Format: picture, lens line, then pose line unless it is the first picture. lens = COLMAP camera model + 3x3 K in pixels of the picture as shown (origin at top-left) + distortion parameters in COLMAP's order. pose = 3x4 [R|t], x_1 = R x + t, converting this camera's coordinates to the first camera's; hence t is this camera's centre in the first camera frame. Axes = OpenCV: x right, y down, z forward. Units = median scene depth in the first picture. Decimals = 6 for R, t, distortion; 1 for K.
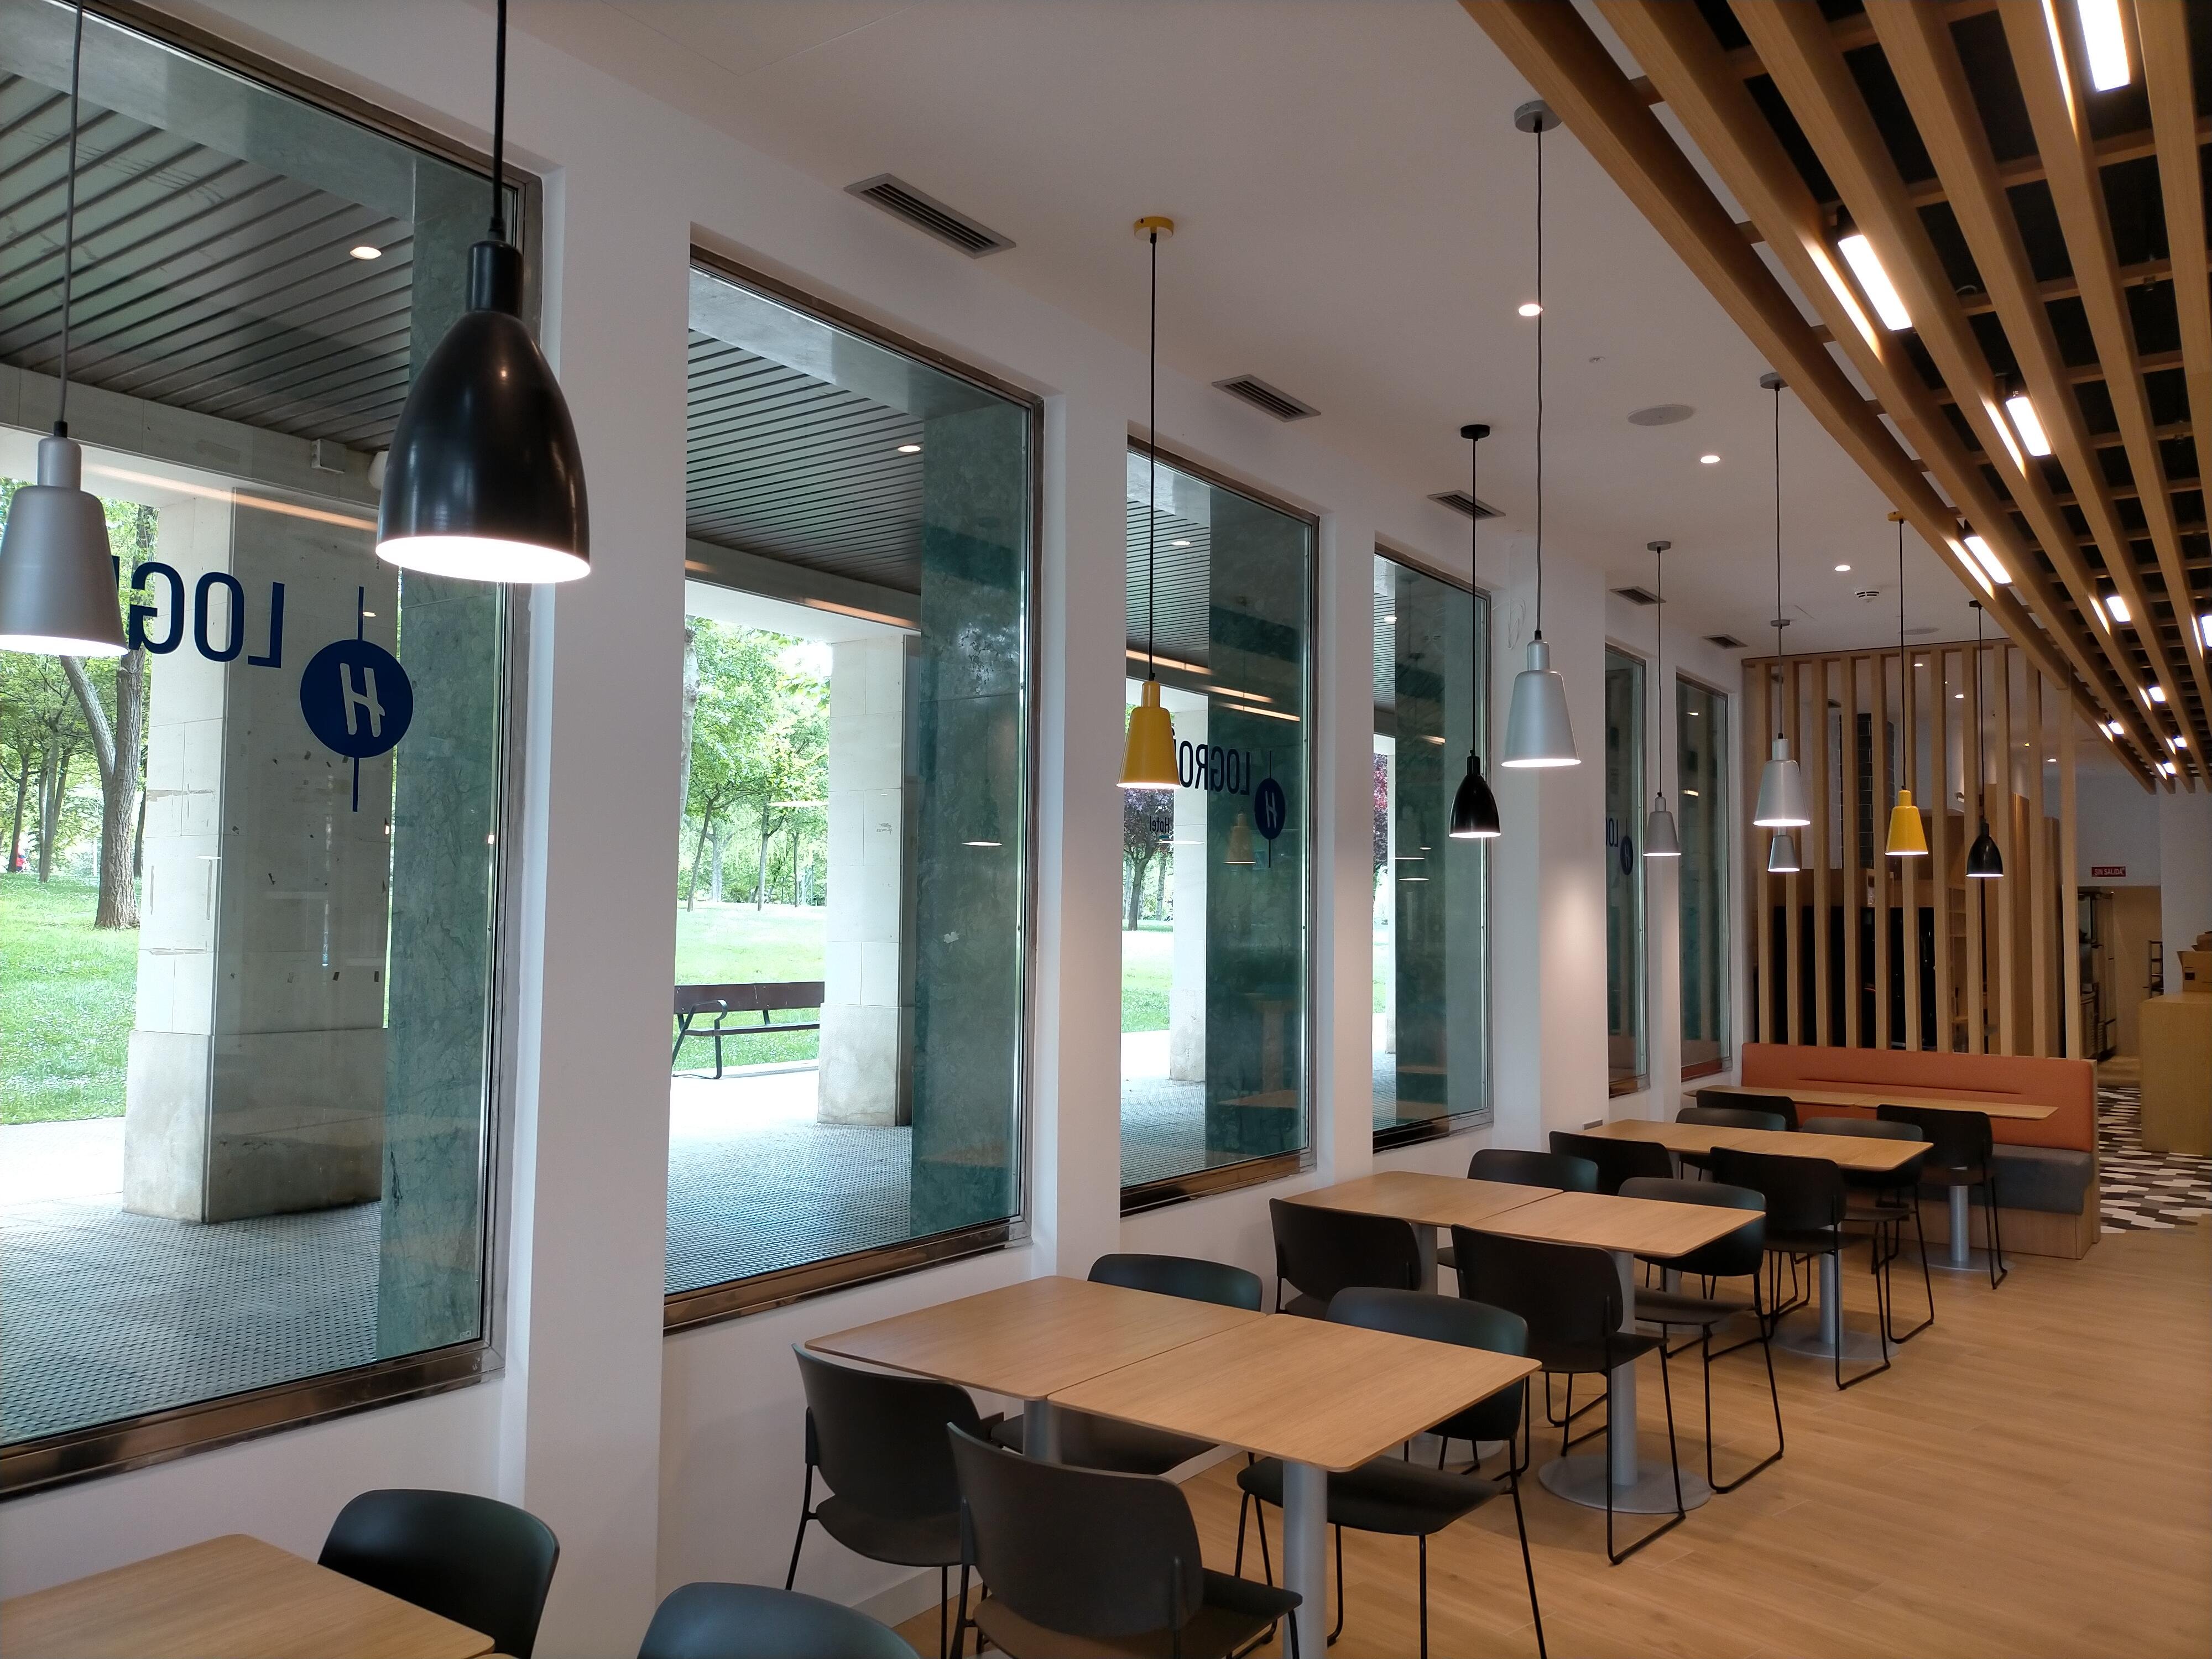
lens RADIAL K [[1629.0, 0, 1108.0], [0, 1629.0, 831.2], [0, 0, 1]] dist [0.044642, -0.071381]
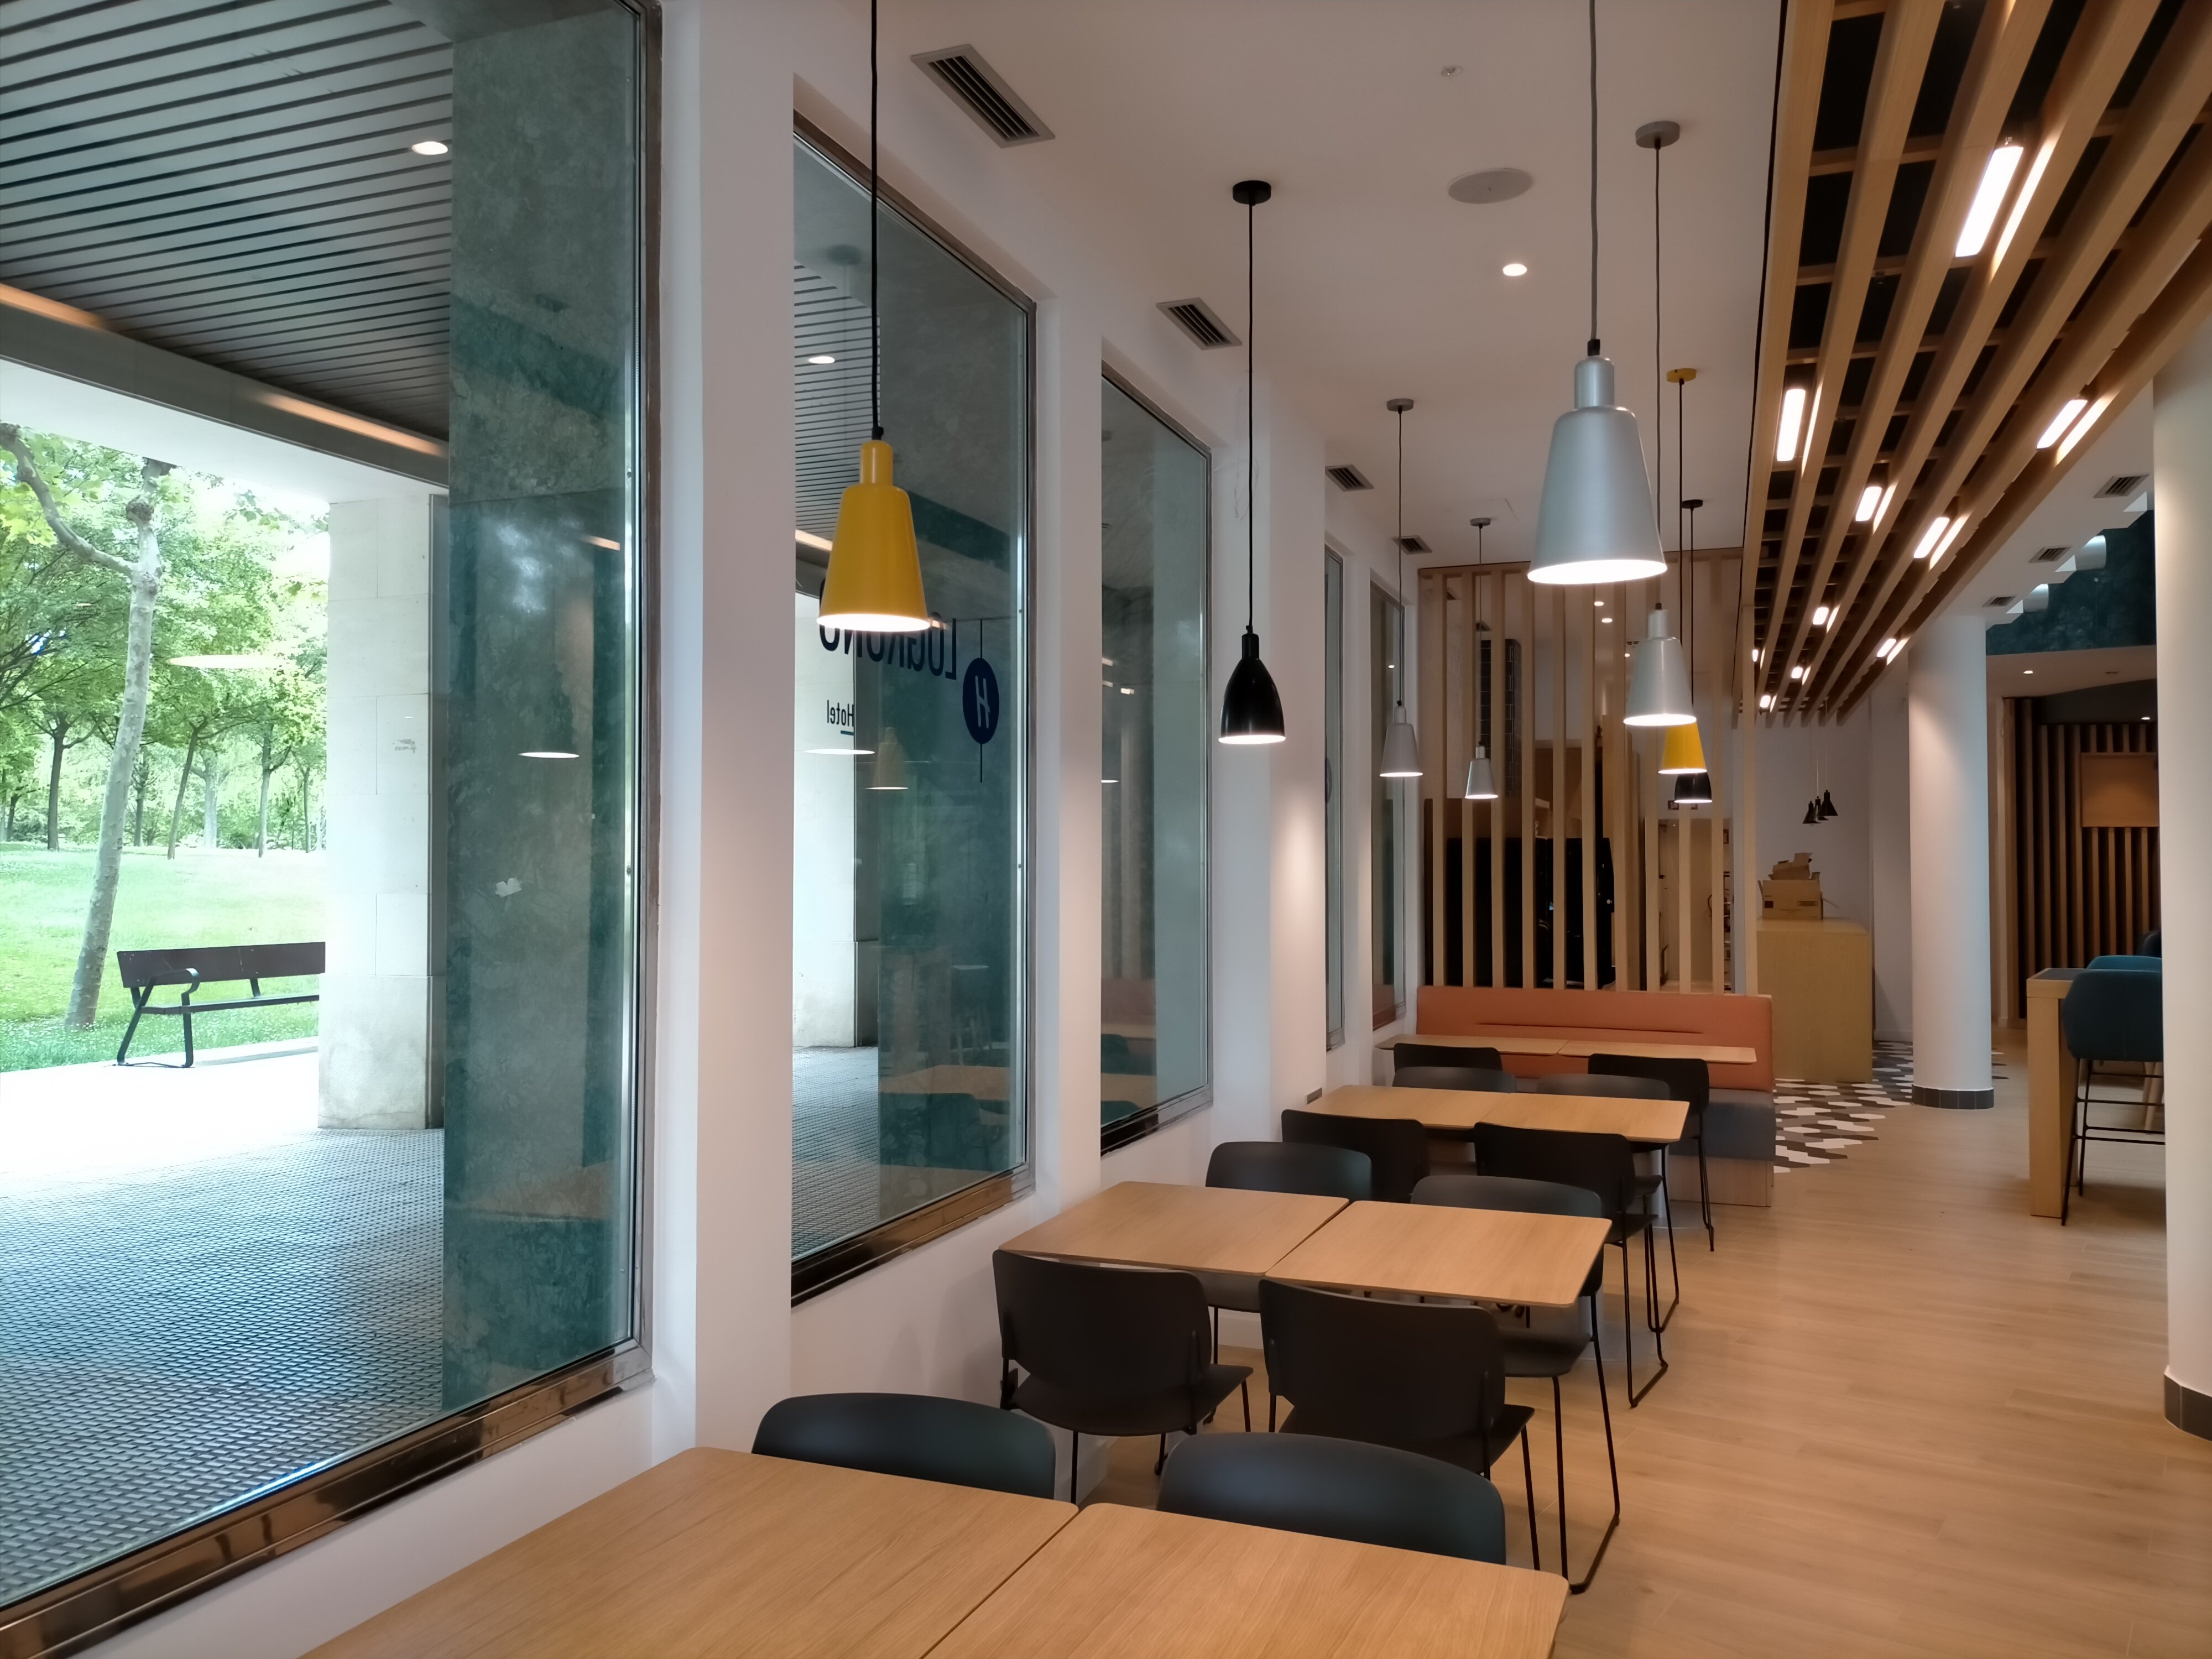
lens RADIAL K [[1629.0, 0, 1108.0], [0, 1629.0, 831.2], [0, 0, 1]] dist [0.044642, -0.071381]
pose [[0.965710, -0.006009, 0.259555, -0.030908], [-0.003274, 0.999371, 0.035318, 0.017292], [-0.259604, -0.034957, 0.965082, 0.280477]]
